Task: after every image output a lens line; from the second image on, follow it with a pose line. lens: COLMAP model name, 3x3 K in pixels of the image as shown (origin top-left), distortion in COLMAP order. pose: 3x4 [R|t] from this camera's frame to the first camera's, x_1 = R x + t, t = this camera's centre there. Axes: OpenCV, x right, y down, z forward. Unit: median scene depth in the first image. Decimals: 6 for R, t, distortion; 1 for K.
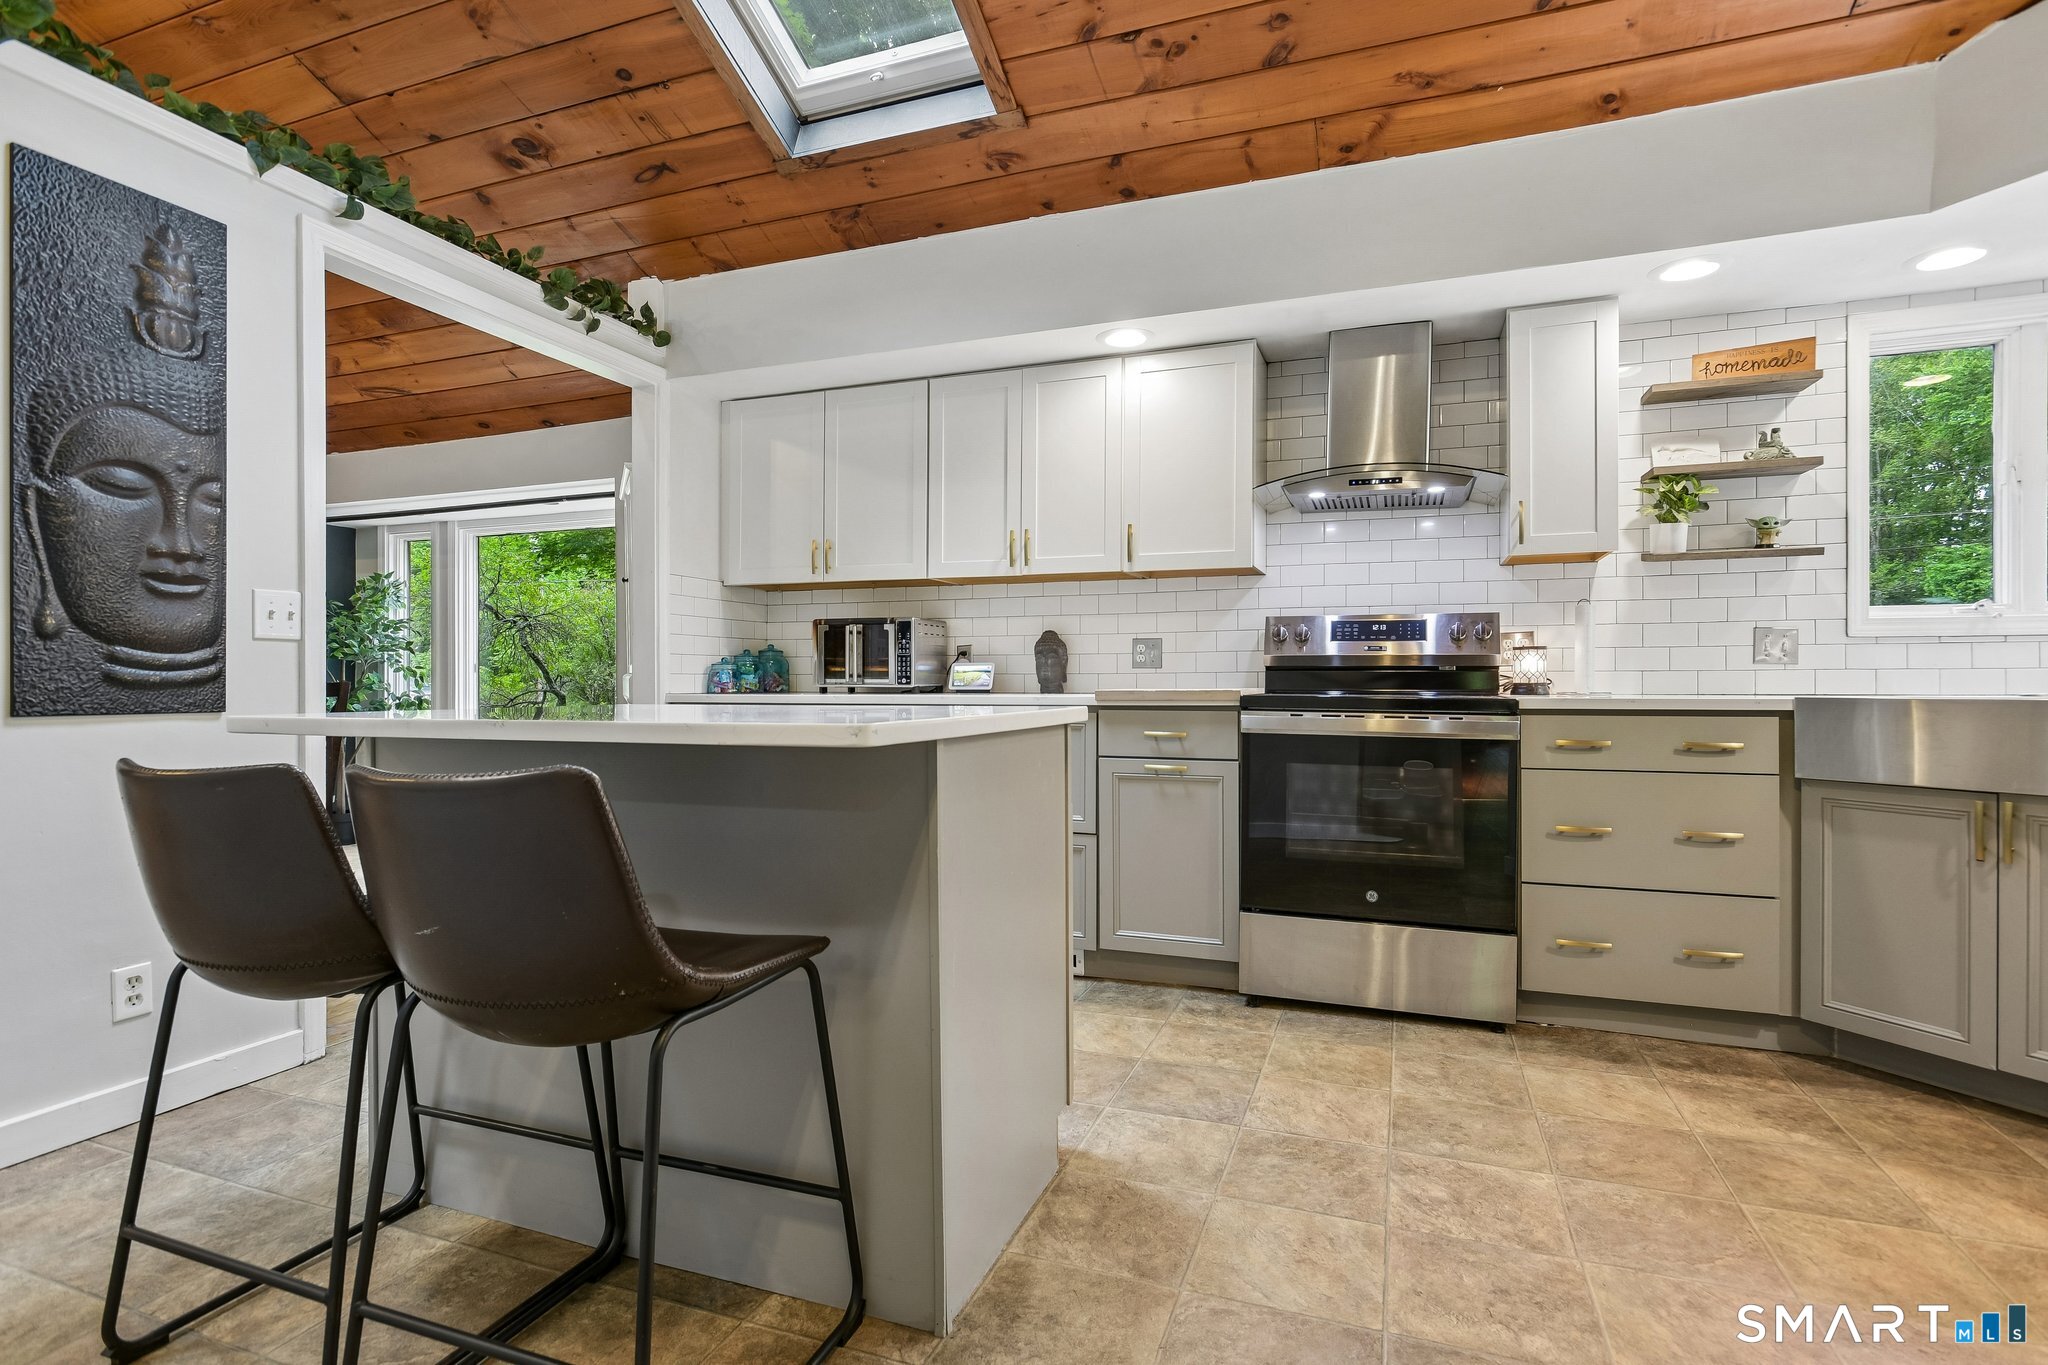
lens RADIAL K [[978.6, 0, 1039.9], [0, 978.6, 671.2], [0, 0, 1]] dist [-0.005119, 0.002732]
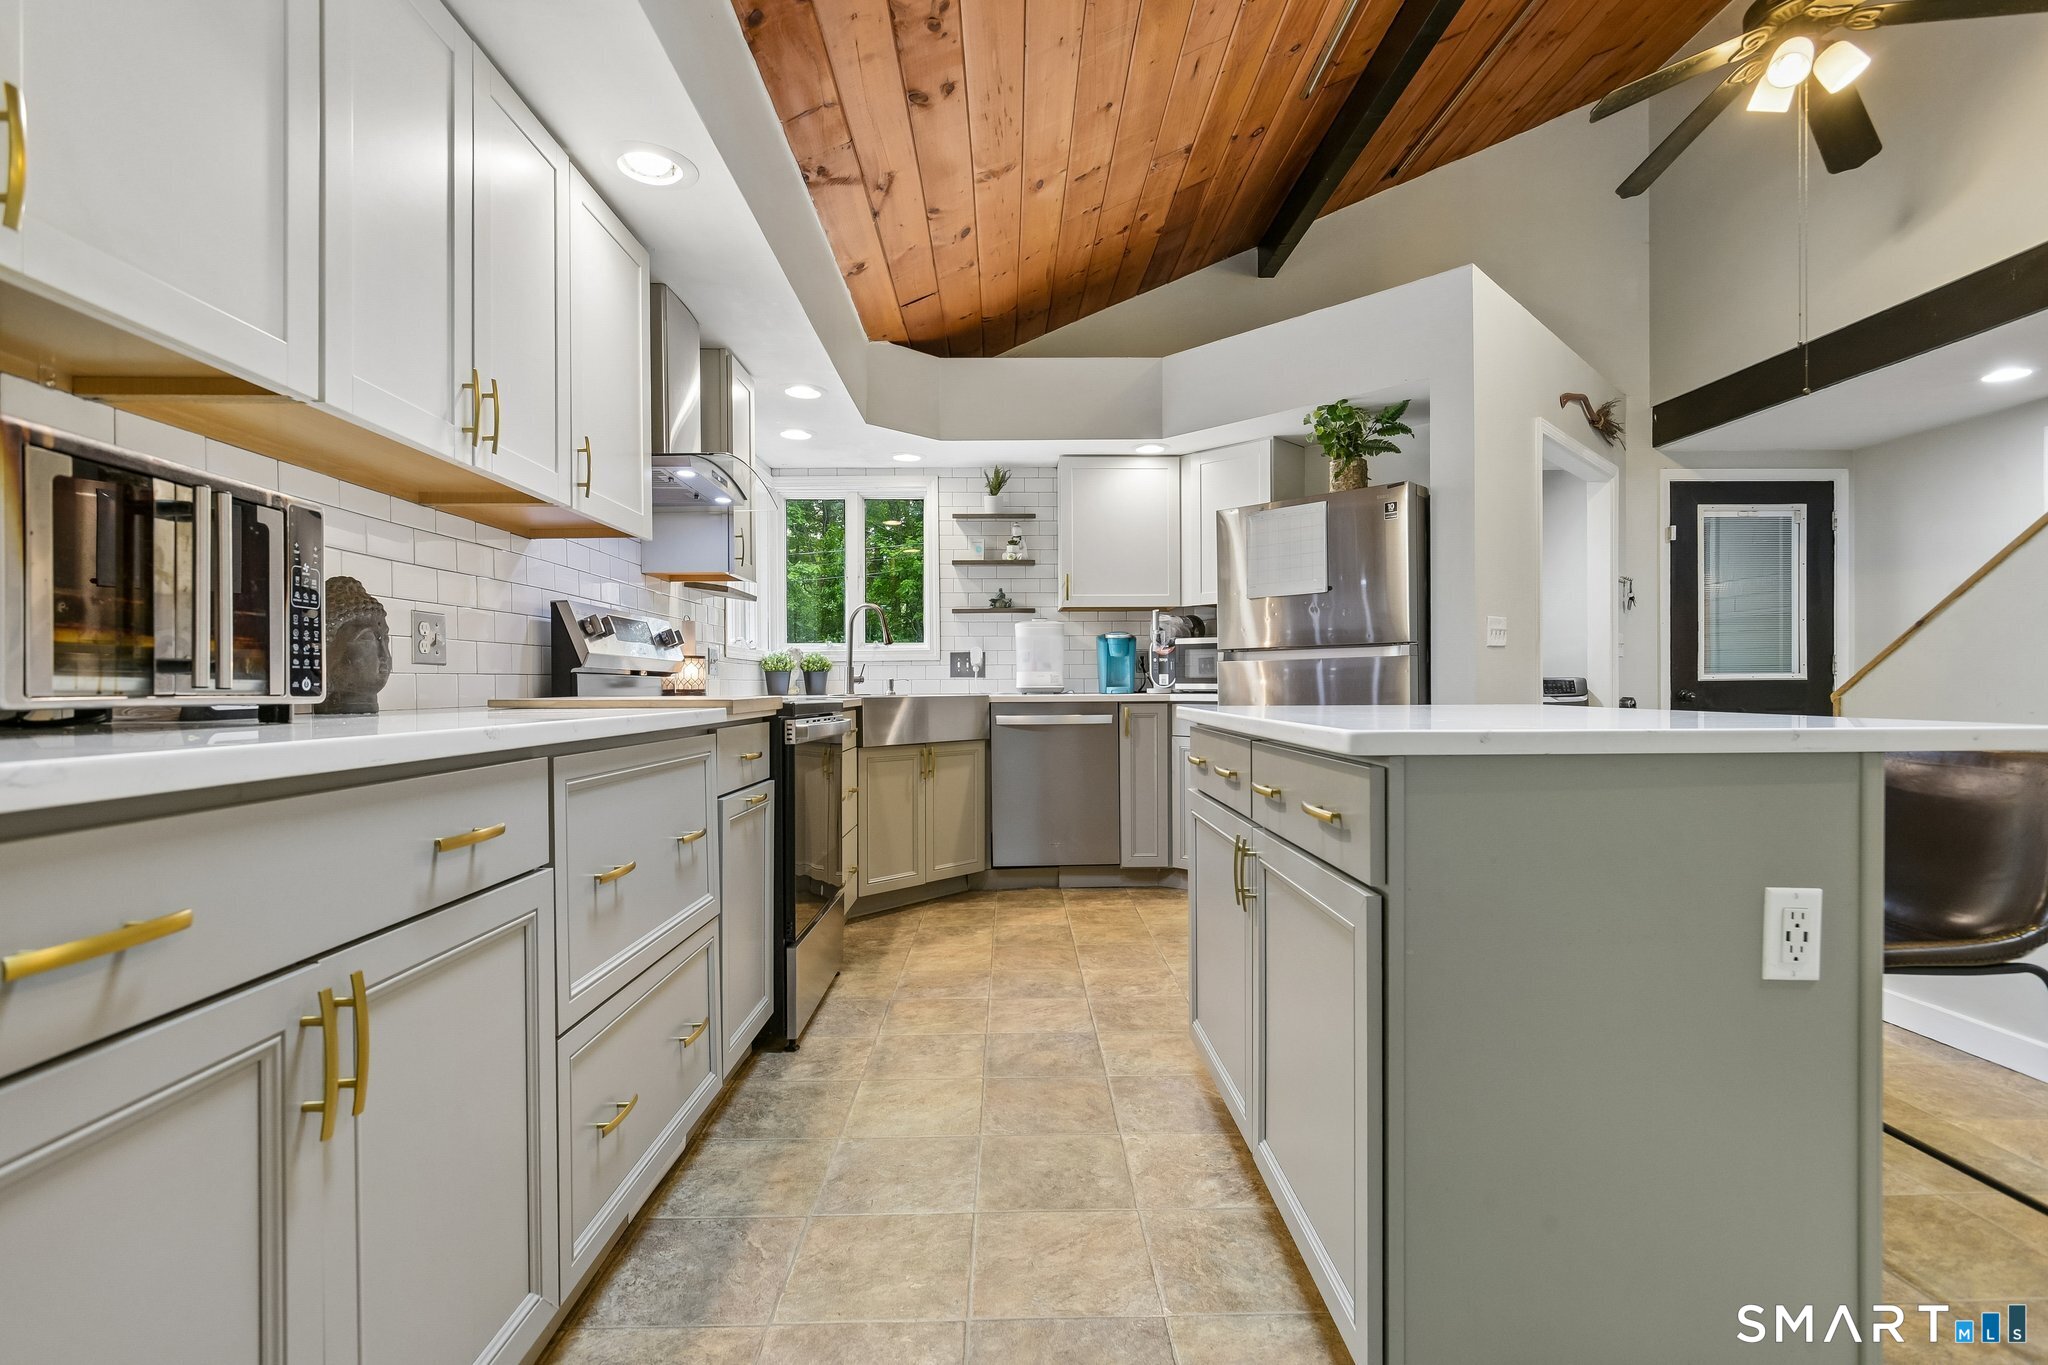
lens RADIAL K [[978.6, 0, 1034.1], [0, 978.6, 681.6], [0, 0, 1]] dist [-0.005119, 0.002732]
pose [[-0.373050, 0.006854, 0.927786, -0.744339], [-0.006137, 0.999933, -0.009854, 0.013631], [-0.927791, -0.009370, -0.372983, 1.207869]]
